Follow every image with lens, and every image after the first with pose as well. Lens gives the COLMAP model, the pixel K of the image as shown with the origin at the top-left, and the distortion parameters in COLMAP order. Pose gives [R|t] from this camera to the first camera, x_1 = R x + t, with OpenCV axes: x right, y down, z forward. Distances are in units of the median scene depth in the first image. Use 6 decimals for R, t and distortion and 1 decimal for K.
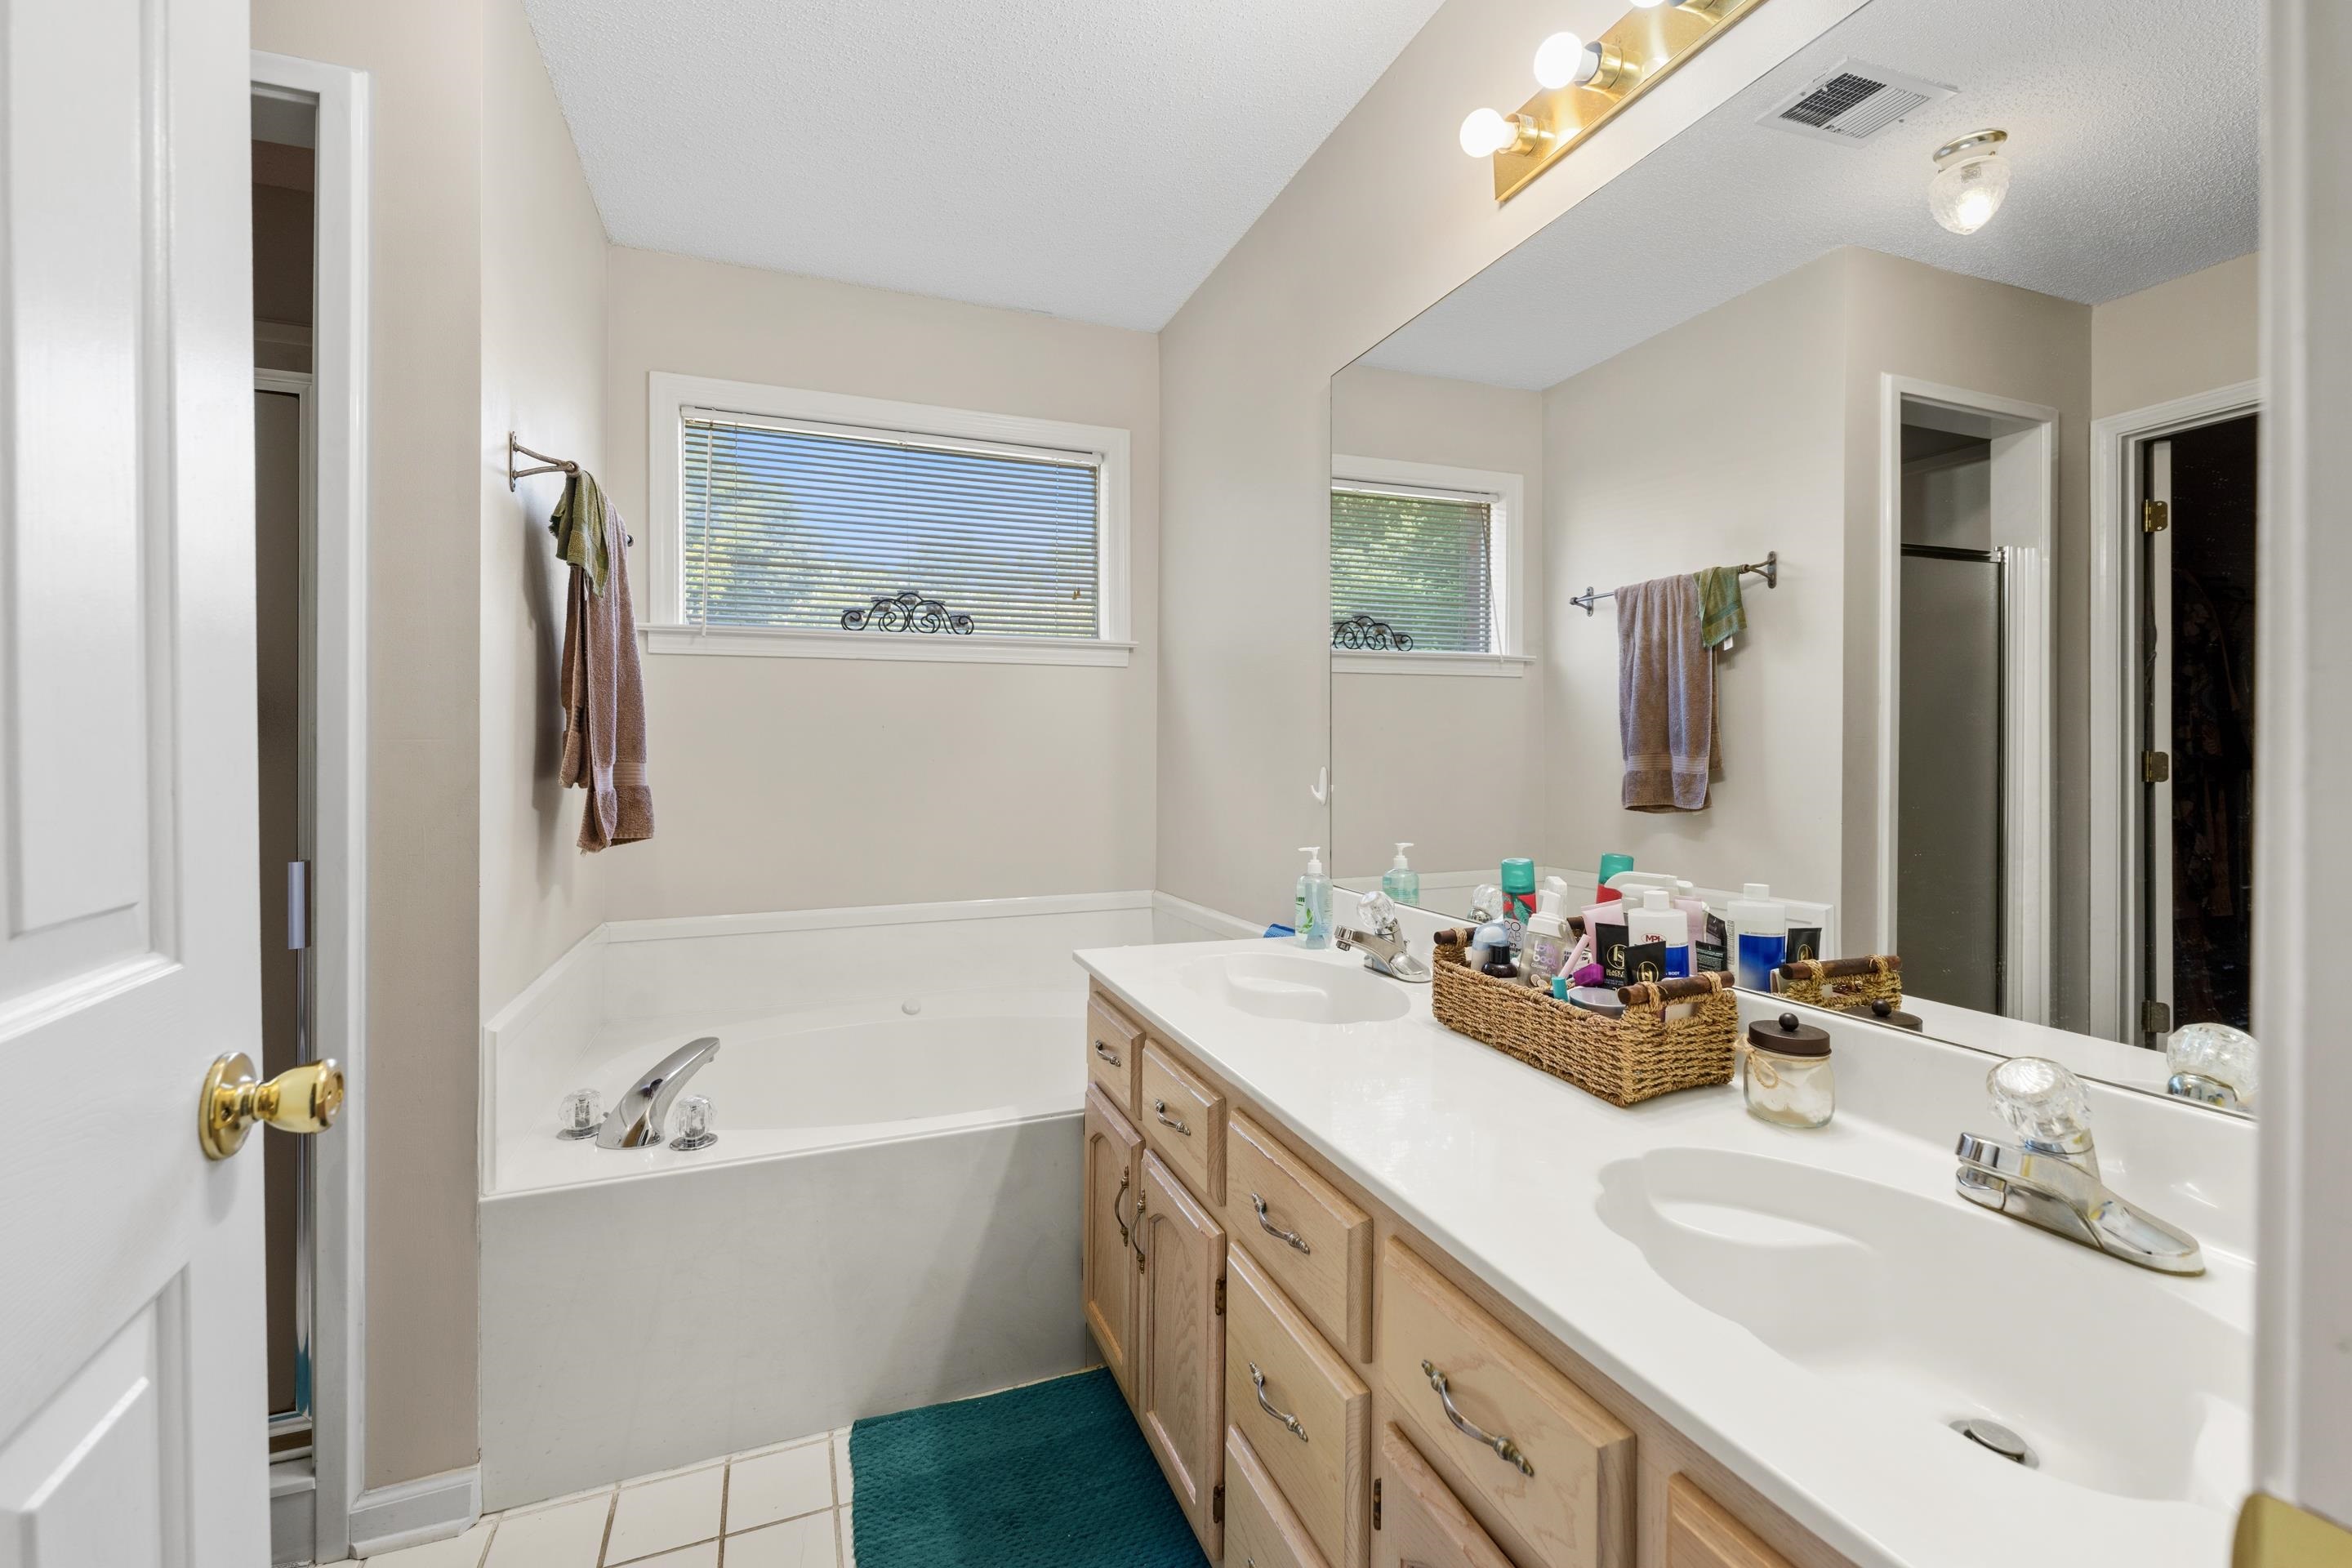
lens RADIAL K [[953.6, 0, 1168.0], [0, 953.6, 771.1], [0, 0, 1]] dist [-0.000691, -0.000302]
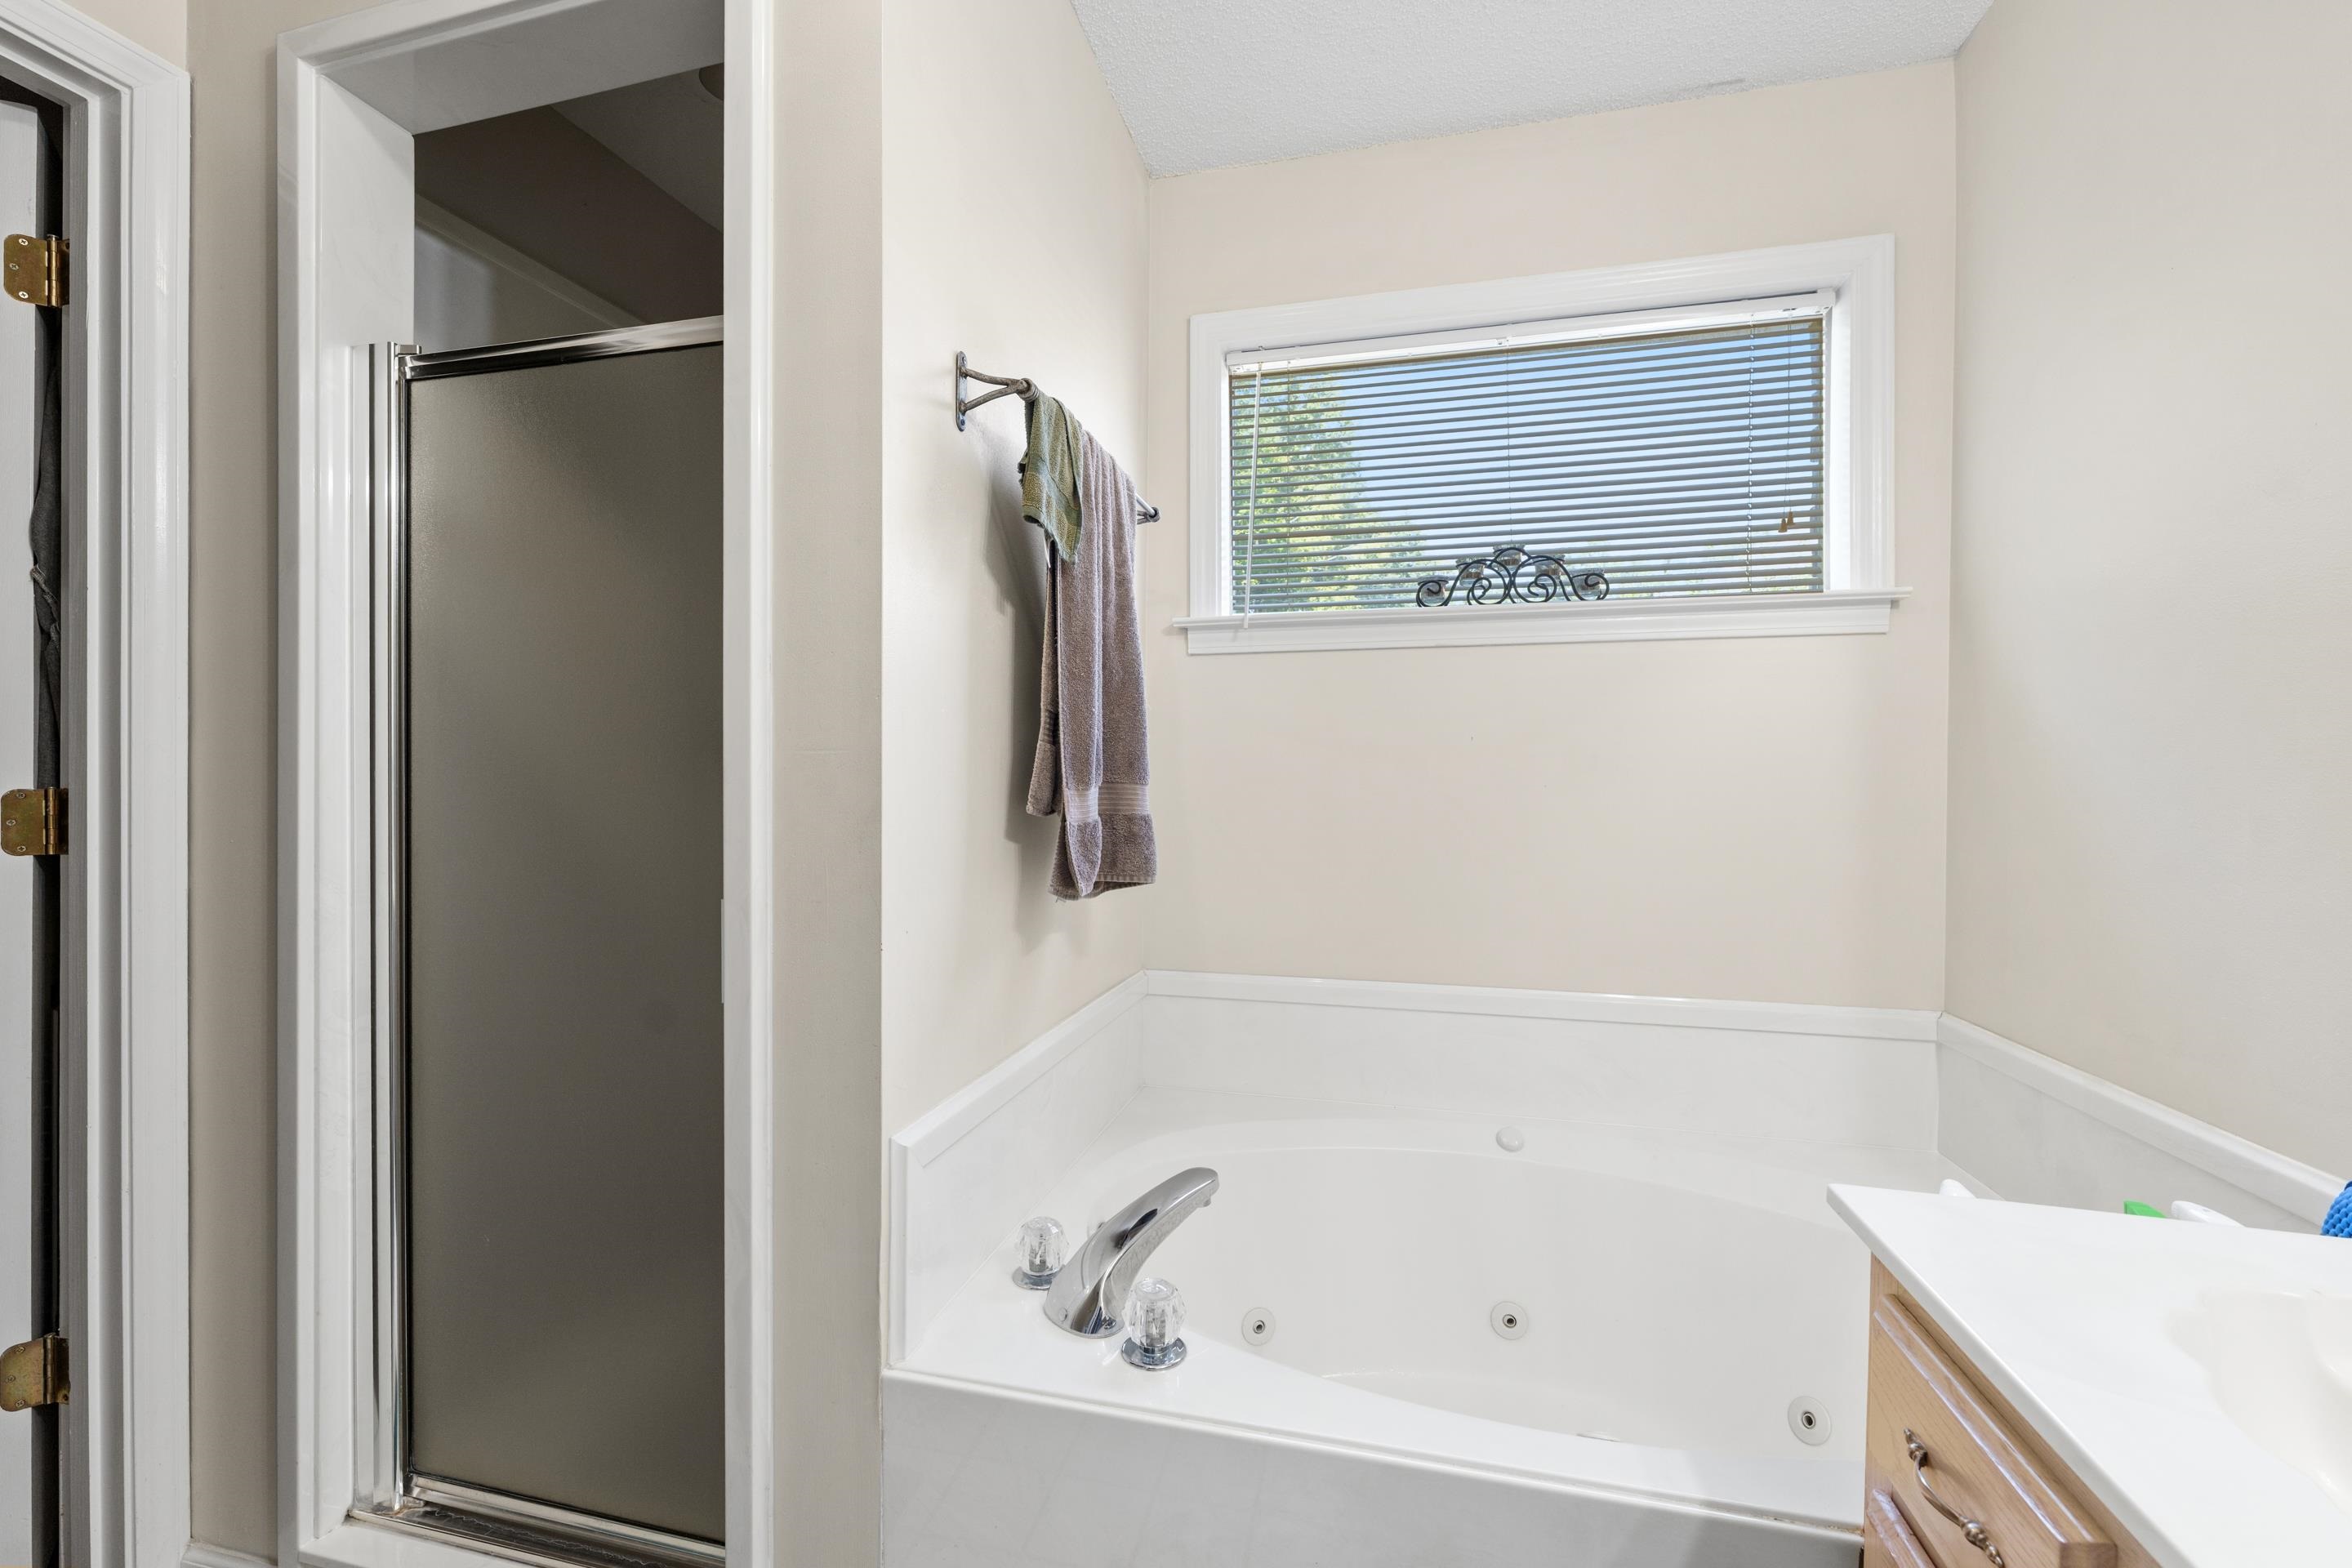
lens RADIAL K [[953.6, 0, 1168.0], [0, 953.6, 771.1], [0, 0, 1]] dist [-0.000691, -0.000302]
pose [[0.805774, -0.001300, -0.592222, -0.079225], [-0.014770, 0.999642, -0.022290, -0.002921], [0.592039, 0.026708, 0.805466, 0.394866]]
